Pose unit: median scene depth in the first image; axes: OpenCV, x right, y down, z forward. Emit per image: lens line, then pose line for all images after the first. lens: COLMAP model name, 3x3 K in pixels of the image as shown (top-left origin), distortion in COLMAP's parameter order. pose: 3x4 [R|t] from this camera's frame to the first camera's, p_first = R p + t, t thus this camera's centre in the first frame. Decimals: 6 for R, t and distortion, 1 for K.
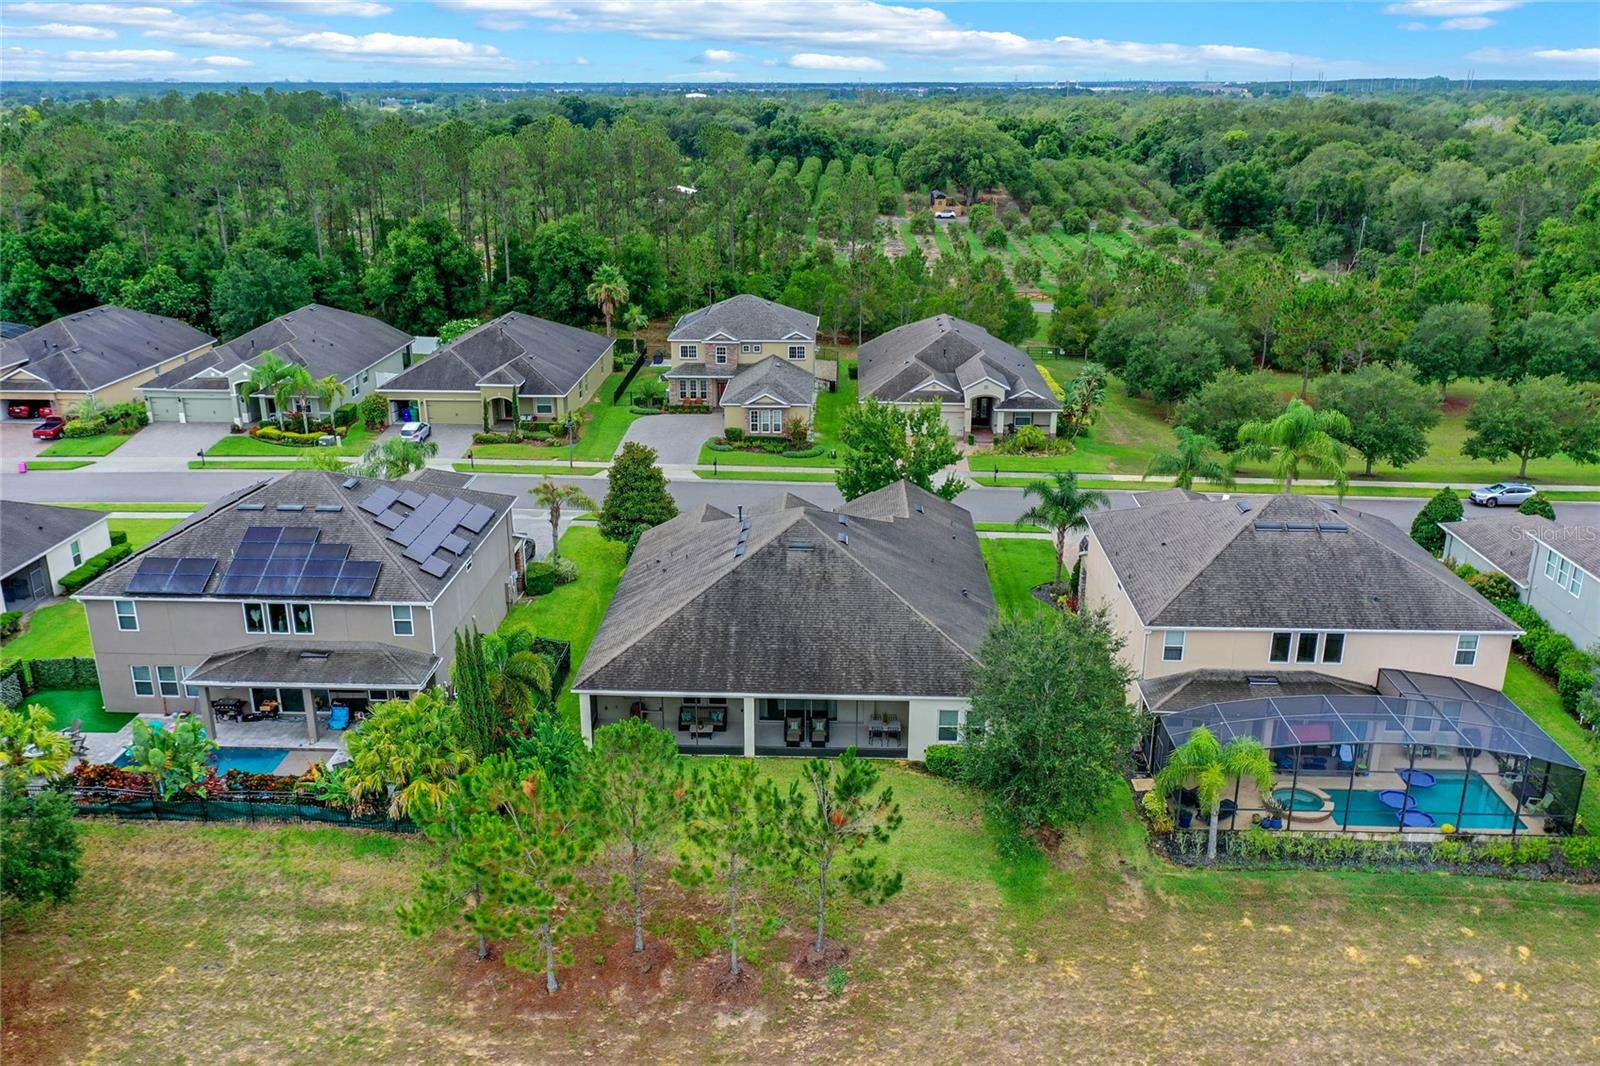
lens RADIAL K [[1308.8, 0, 800.0], [0, 1308.8, 533.0], [0, 0, 1]] dist [0.012058, -0.002438]
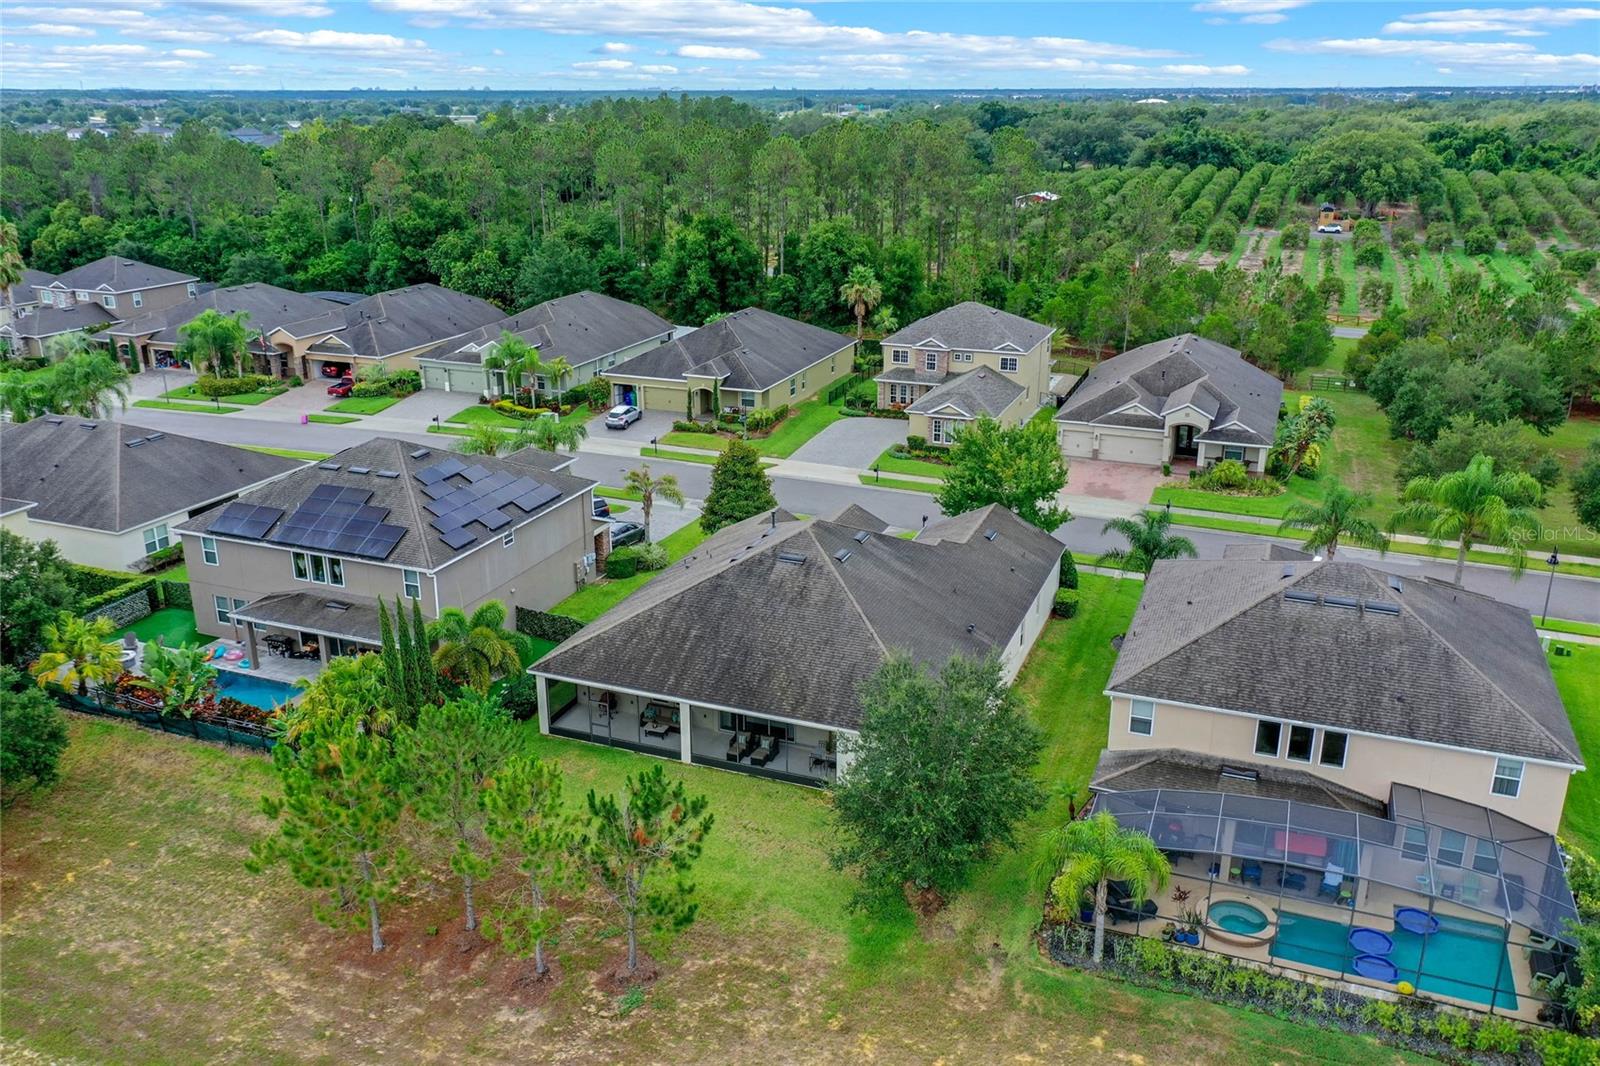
lens RADIAL K [[1295.0, 0, 800.0], [0, 1295.0, 533.0], [0, 0, 1]] dist [0.009086, 0.002869]
pose [[0.941487, 0.107203, -0.319546, 0.183327], [-0.107509, 0.994063, 0.016739, -0.014861], [0.319444, 0.018594, 0.947423, 0.053648]]
